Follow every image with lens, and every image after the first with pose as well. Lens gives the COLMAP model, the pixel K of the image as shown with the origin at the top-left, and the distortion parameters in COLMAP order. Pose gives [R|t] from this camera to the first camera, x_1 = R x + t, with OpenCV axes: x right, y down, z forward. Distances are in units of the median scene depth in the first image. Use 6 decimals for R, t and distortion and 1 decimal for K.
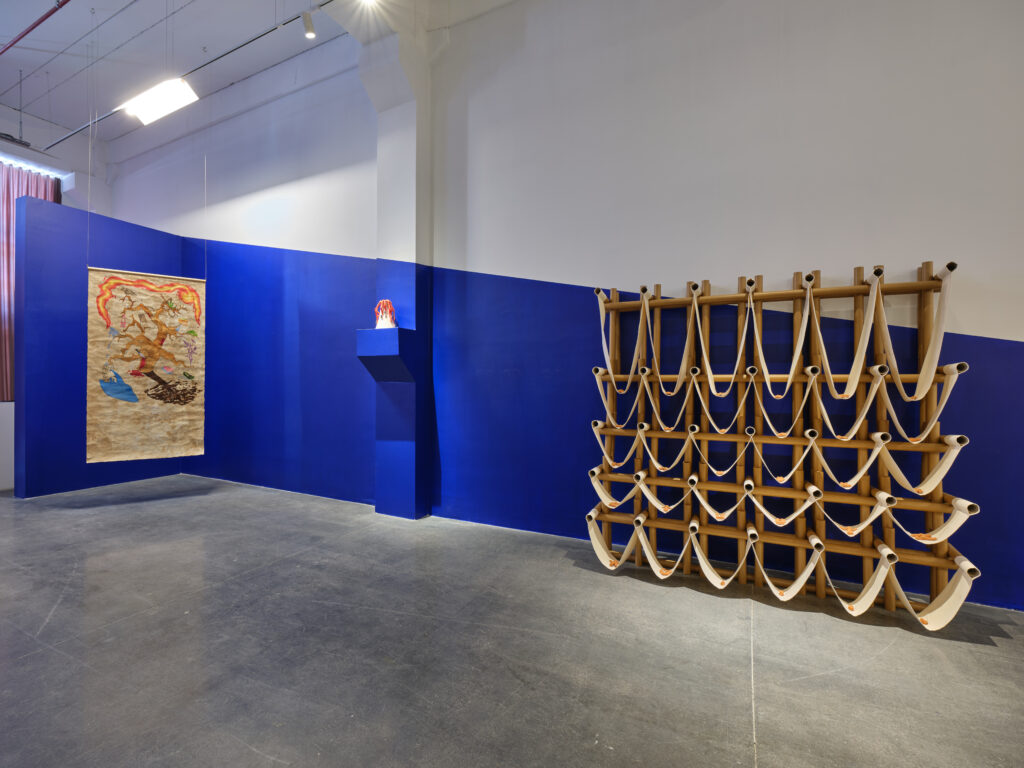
lens RADIAL K [[461.4, 0, 513.5], [0, 461.4, 380.9], [0, 0, 1]] dist [-0.002003, 0.000368]
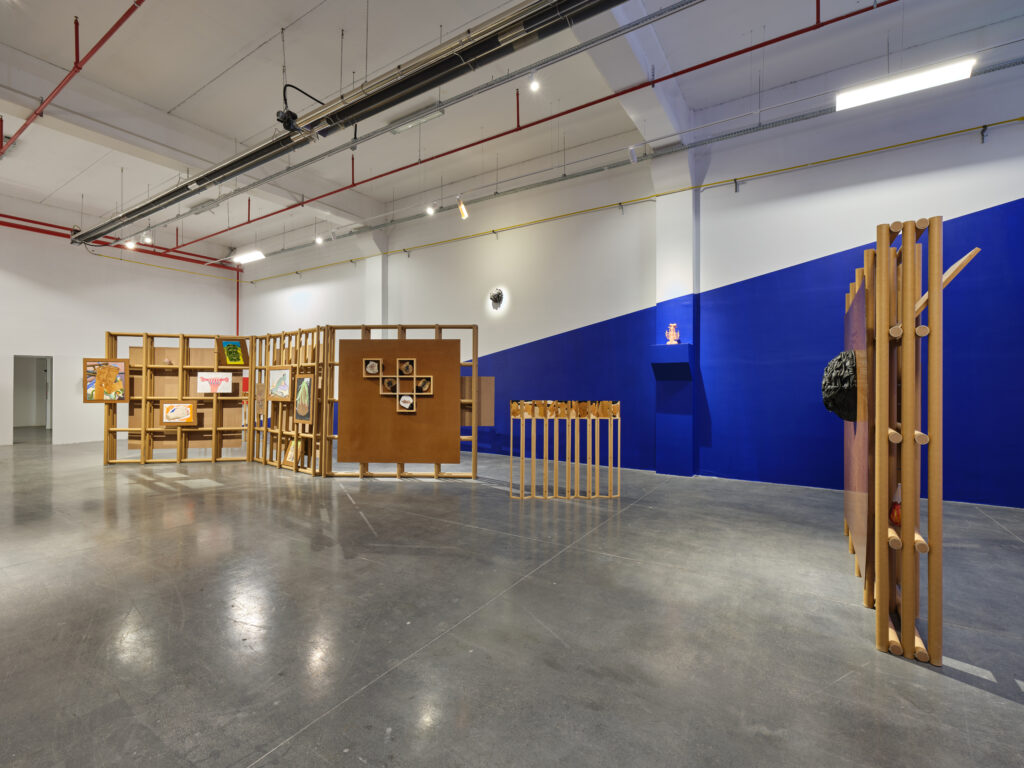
lens RADIAL K [[461.4, 0, 513.5], [0, 461.4, 380.9], [0, 0, 1]] dist [-0.002003, 0.000368]
pose [[-0.994512, -0.007278, 0.104368, -0.828436], [-0.007997, 0.999947, -0.006481, 0.006859], [-0.104315, -0.007280, -0.994518, 1.564867]]
